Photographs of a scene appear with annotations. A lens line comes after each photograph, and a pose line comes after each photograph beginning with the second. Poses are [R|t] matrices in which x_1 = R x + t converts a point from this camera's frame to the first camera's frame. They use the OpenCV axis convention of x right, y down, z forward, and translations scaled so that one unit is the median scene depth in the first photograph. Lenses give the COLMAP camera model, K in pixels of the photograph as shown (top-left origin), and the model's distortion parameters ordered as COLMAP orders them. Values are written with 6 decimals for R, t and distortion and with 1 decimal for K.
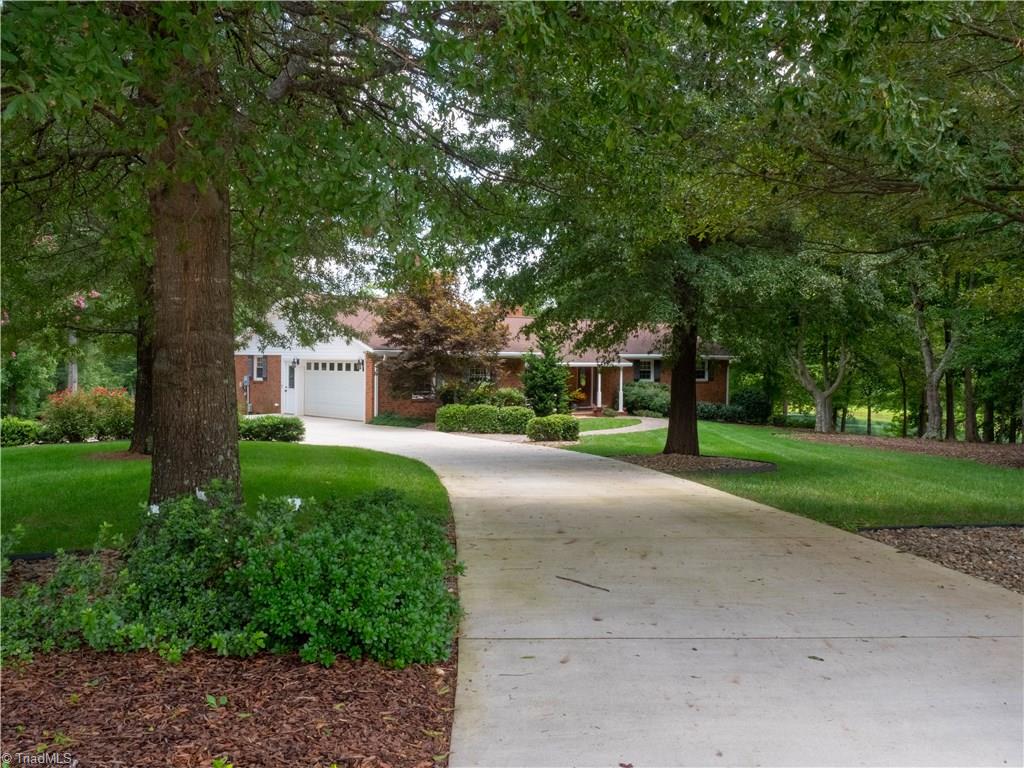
lens RADIAL K [[975.0, 0, 513.1], [0, 975.0, 383.1], [0, 0, 1]] dist [0.003234, 0.000000]
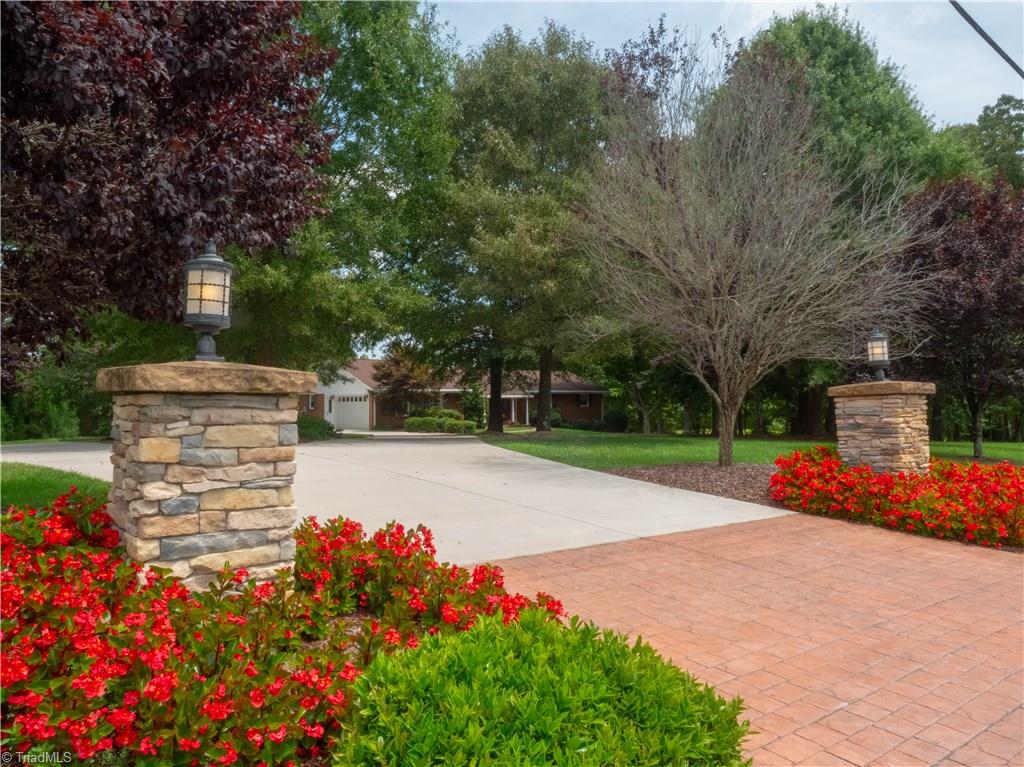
lens RADIAL K [[752.7, 0, 512.5], [0, 752.7, 385.2], [0, 0, 1]] dist [0.003107, -0.003079]
pose [[0.999741, -0.015033, -0.017065, 0.124540], [0.014232, 0.998835, -0.046104, 0.023954], [0.017739, 0.045849, 0.998791, -0.345040]]
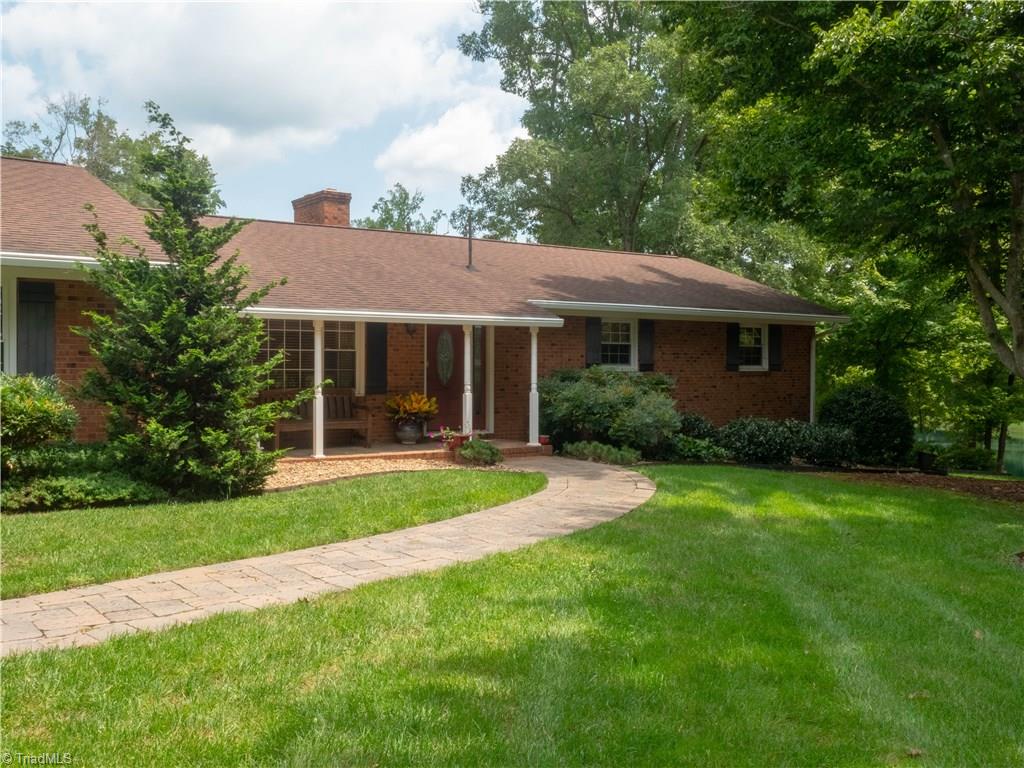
lens RADIAL K [[1018.5, 0, 508.7], [0, 1018.5, 381.3], [0, 0, 1]] dist [-0.002834, 0.000000]
pose [[0.997747, -0.005951, -0.066822, 0.147389], [0.005215, 0.999924, -0.011191, 0.009666], [0.066884, 0.010817, 0.997702, 0.691255]]
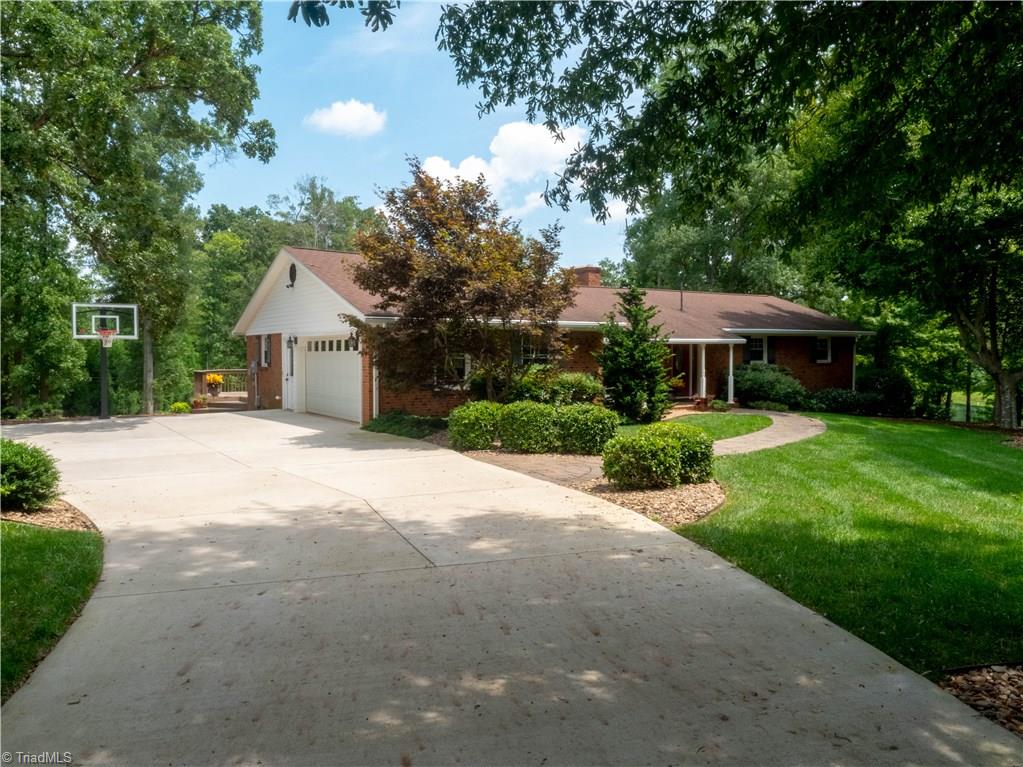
lens RADIAL K [[752.0, 0, 509.5], [0, 752.0, 386.1], [0, 0, 1]] dist [0.003107, -0.003079]
pose [[0.993016, -0.006804, -0.117781, 0.008855], [0.009334, 0.999737, 0.020941, 0.002348], [0.117608, -0.021894, 0.992819, 0.455370]]
